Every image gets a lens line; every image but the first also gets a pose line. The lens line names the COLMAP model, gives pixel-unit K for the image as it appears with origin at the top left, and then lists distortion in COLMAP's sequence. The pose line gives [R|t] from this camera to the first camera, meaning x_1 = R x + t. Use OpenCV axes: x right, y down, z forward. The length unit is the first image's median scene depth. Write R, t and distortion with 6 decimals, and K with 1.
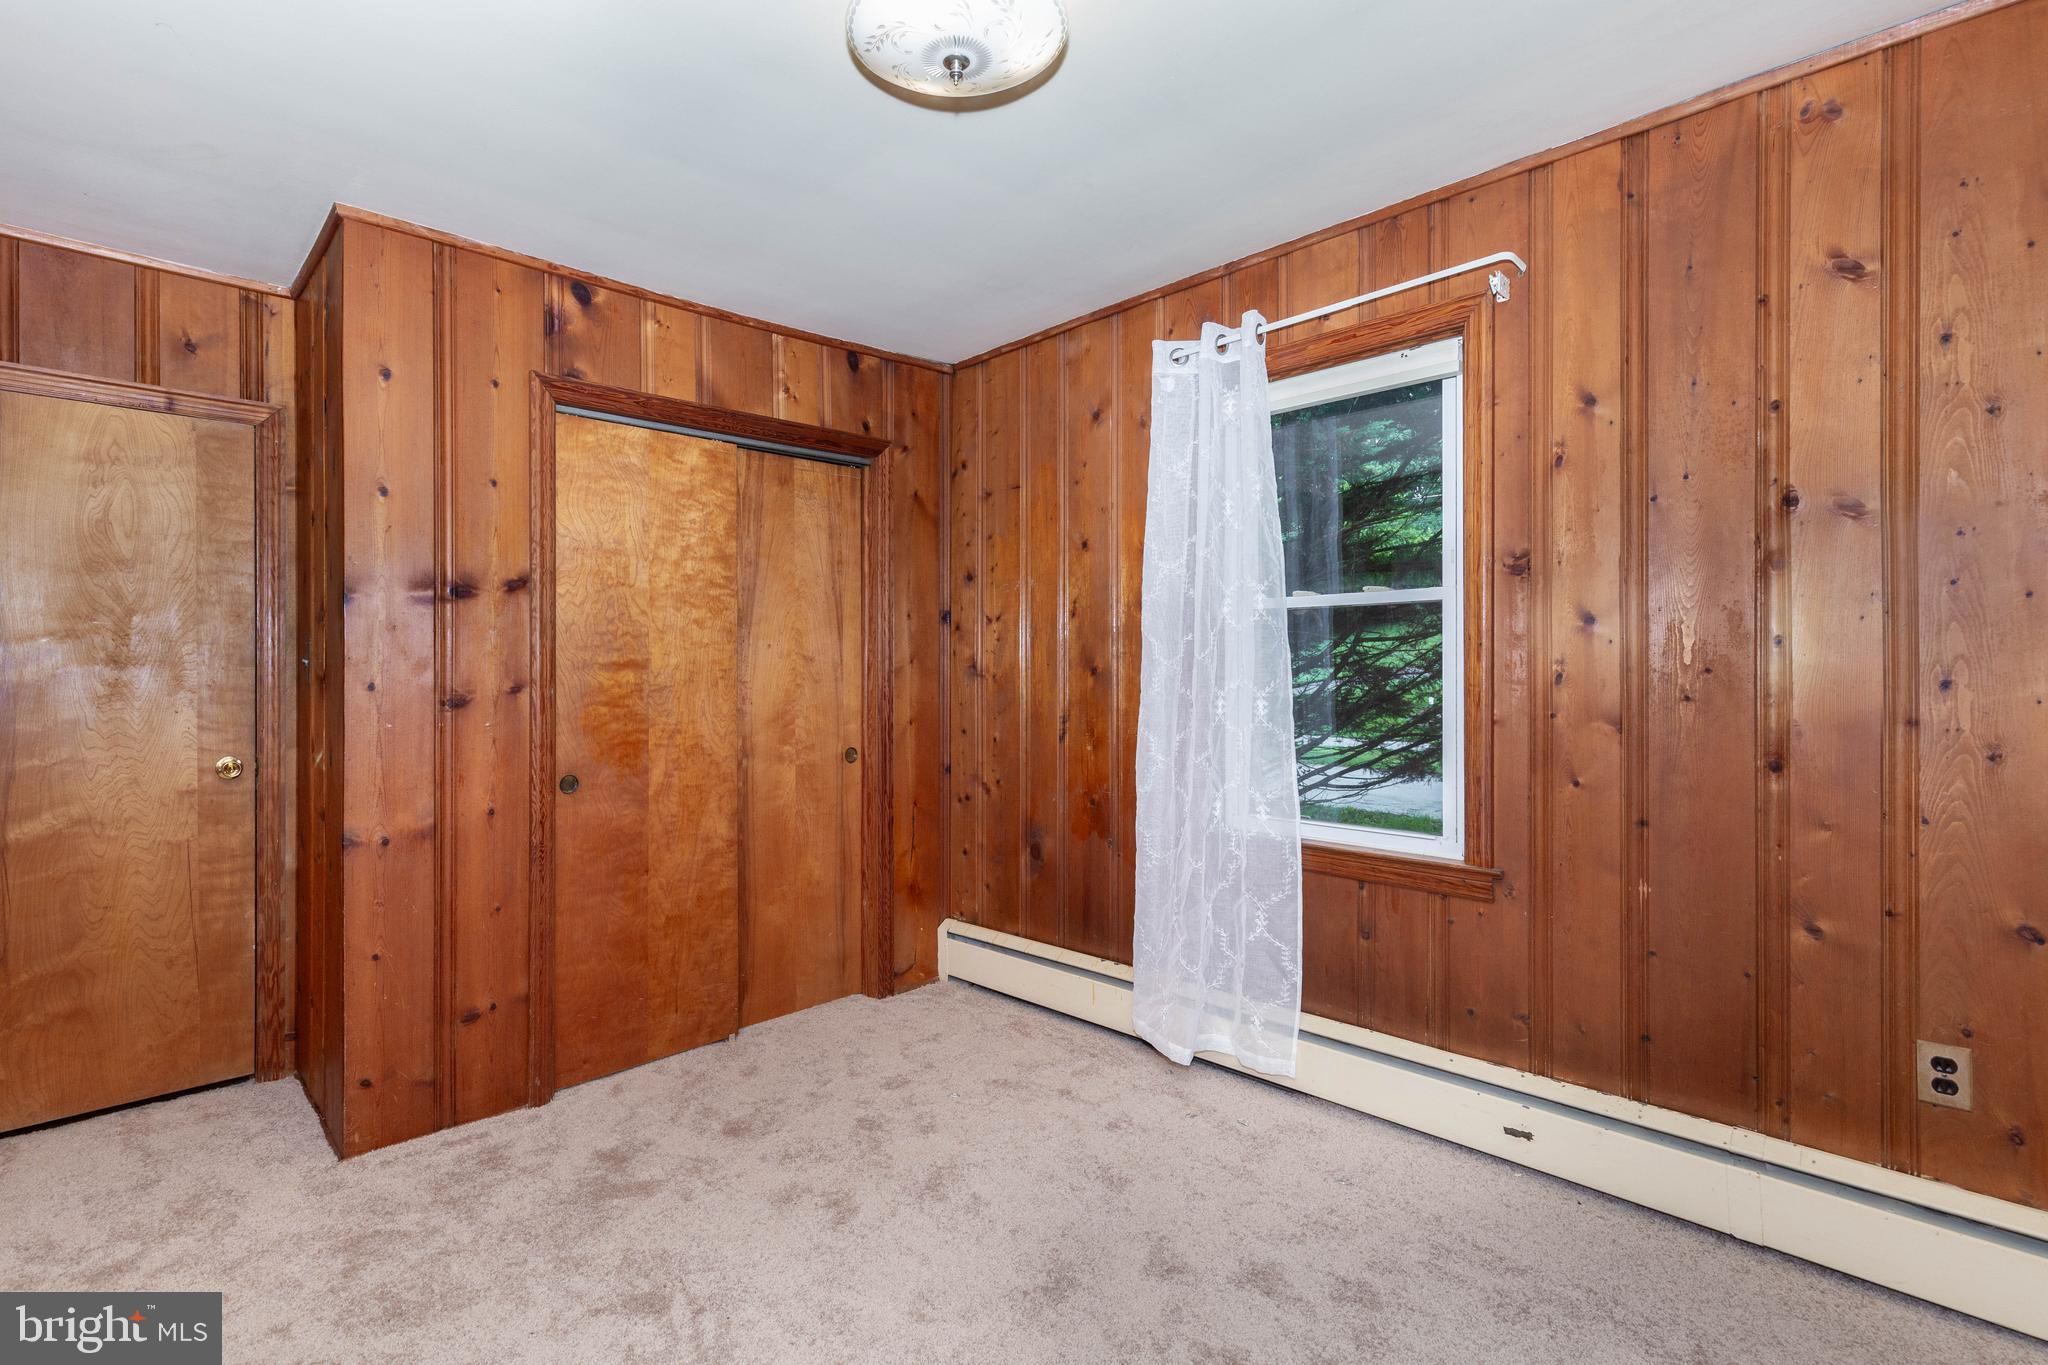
lens RADIAL K [[941.7, 0, 1024.0], [0, 941.7, 682.3], [0, 0, 1]] dist [0.012905, -0.003038]
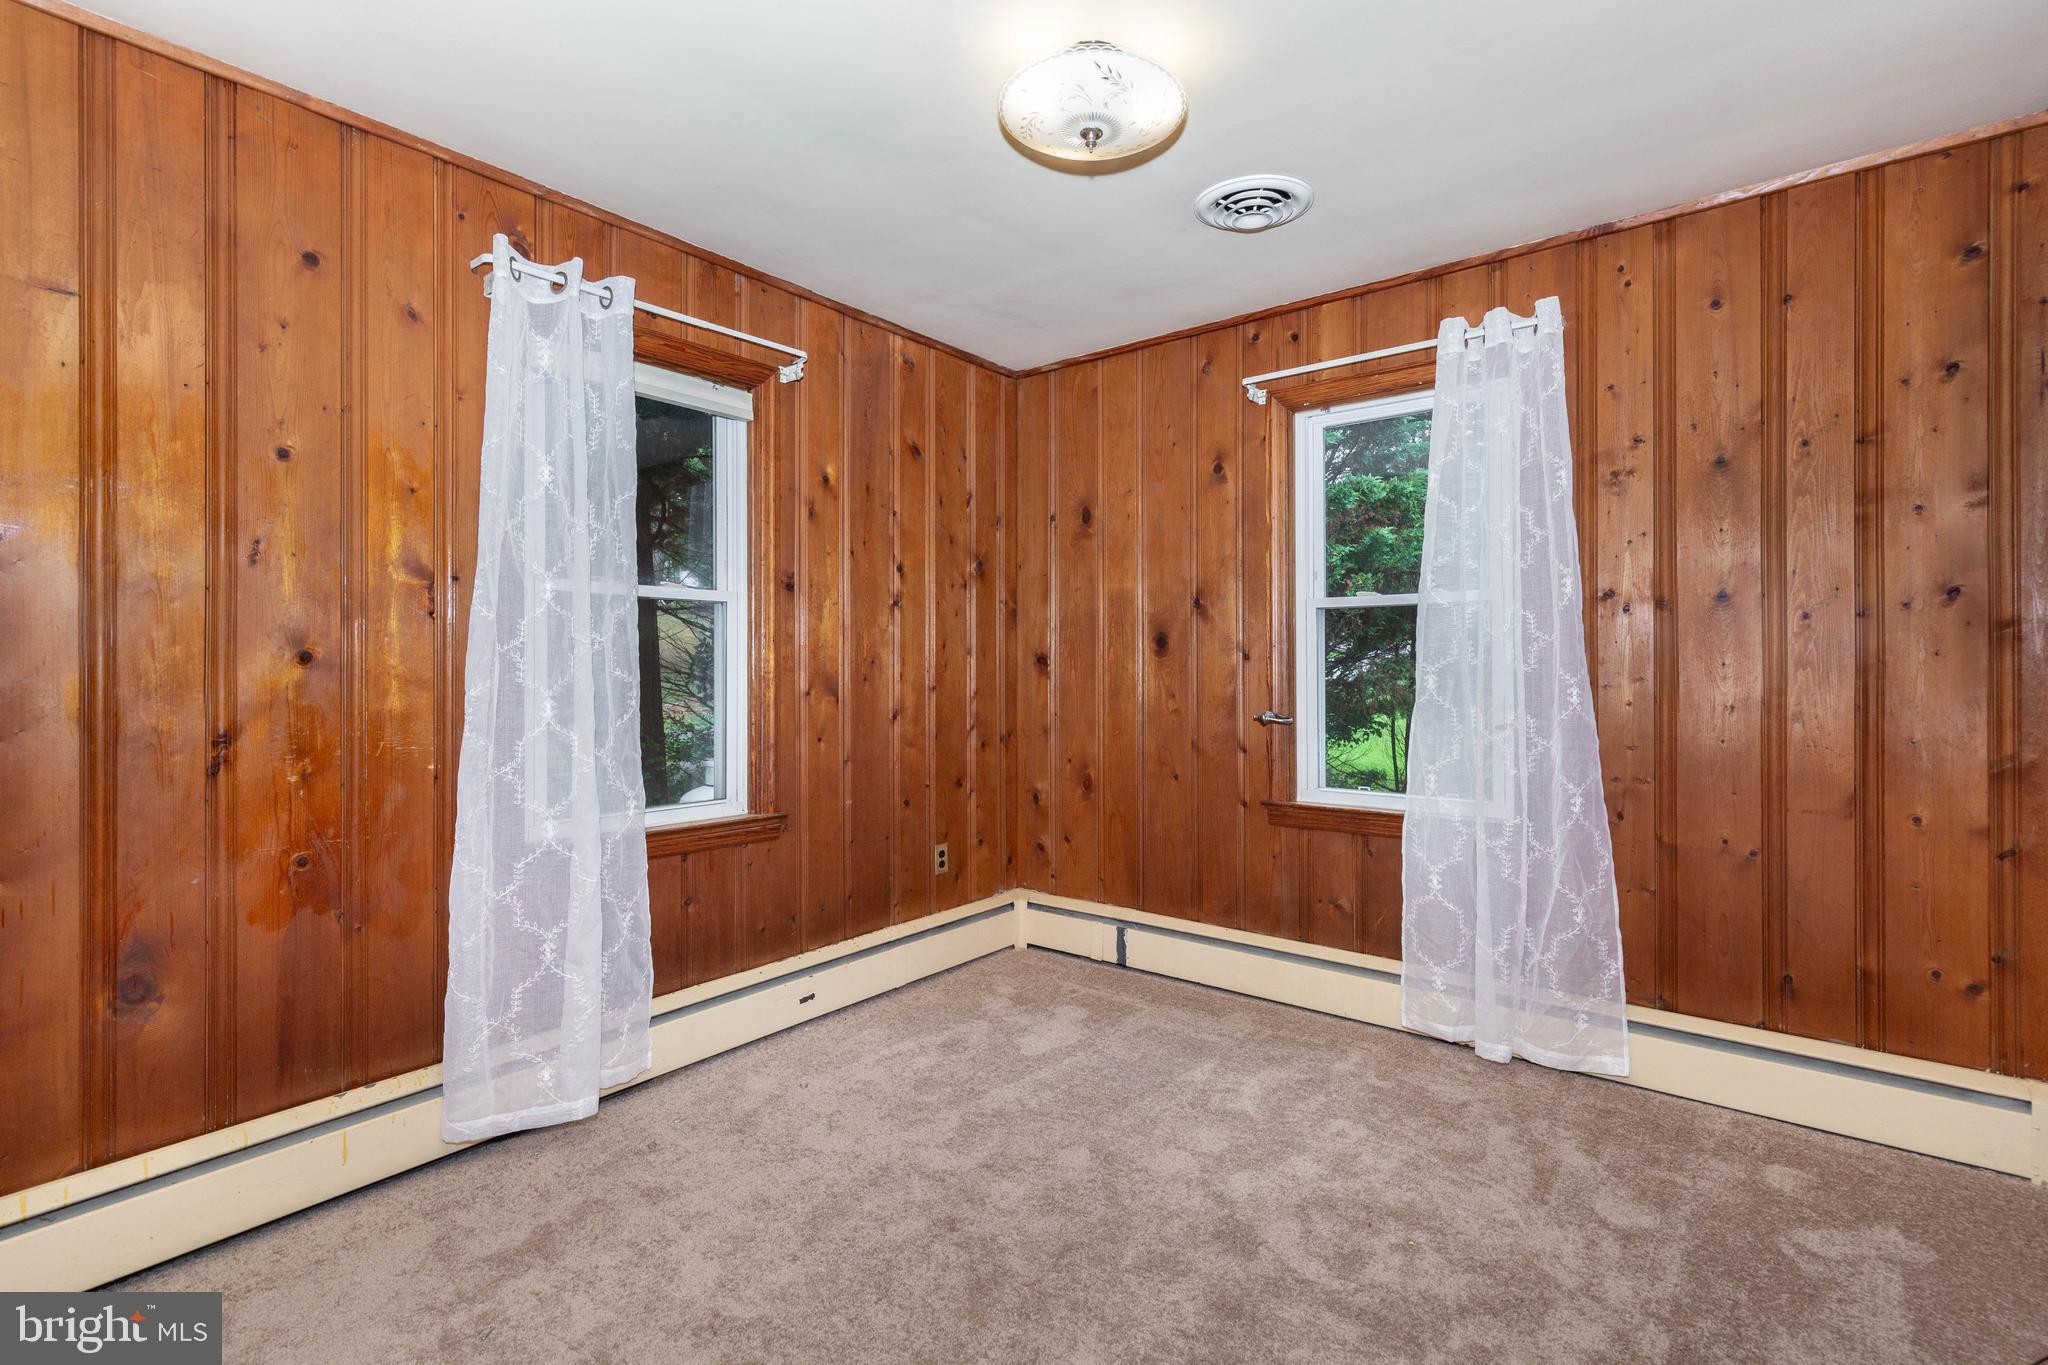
lens RADIAL K [[941.7, 0, 1023.7], [0, 941.7, 666.4], [0, 0, 1]] dist [0.012905, -0.003038]
pose [[-0.097438, -0.002424, 0.995239, -0.806413], [0.002770, 0.999993, 0.002707, -0.007230], [-0.995238, 0.003021, -0.097430, 0.760873]]
